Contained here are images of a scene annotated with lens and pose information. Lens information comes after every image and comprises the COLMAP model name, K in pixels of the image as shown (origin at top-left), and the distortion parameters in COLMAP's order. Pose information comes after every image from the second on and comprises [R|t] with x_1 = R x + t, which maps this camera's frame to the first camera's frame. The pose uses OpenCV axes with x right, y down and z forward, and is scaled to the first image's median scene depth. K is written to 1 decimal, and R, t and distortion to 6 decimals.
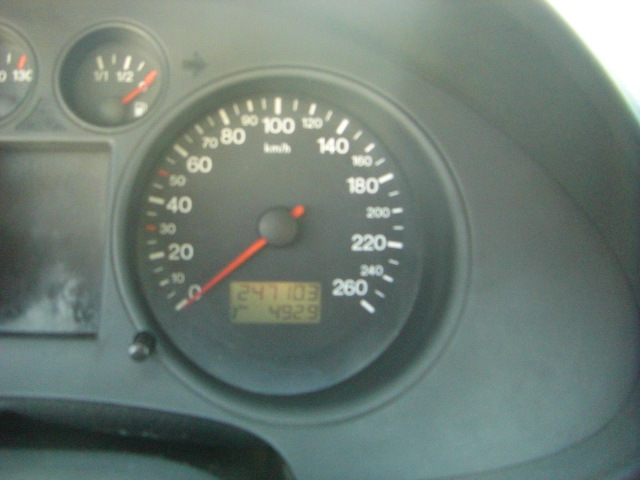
lens RADIAL K [[778.4, 0, 318.9], [0, 778.4, 240.7], [0, 0, 1]] dist [-0.139959, 0.000000]
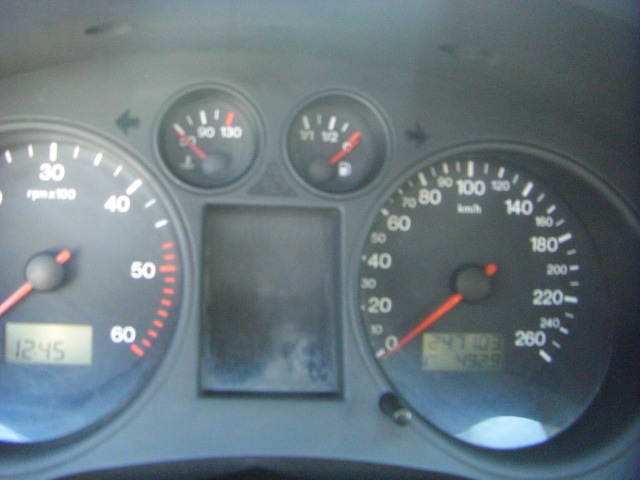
lens RADIAL K [[778.4, 0, 318.5], [0, 778.4, 235.0], [0, 0, 1]] dist [-0.139959, 0.000000]
pose [[0.999025, 0.020255, 0.039216, -0.305558], [-0.020874, 0.999663, 0.015432, -0.096288], [-0.038890, -0.016236, 0.999112, -0.056524]]
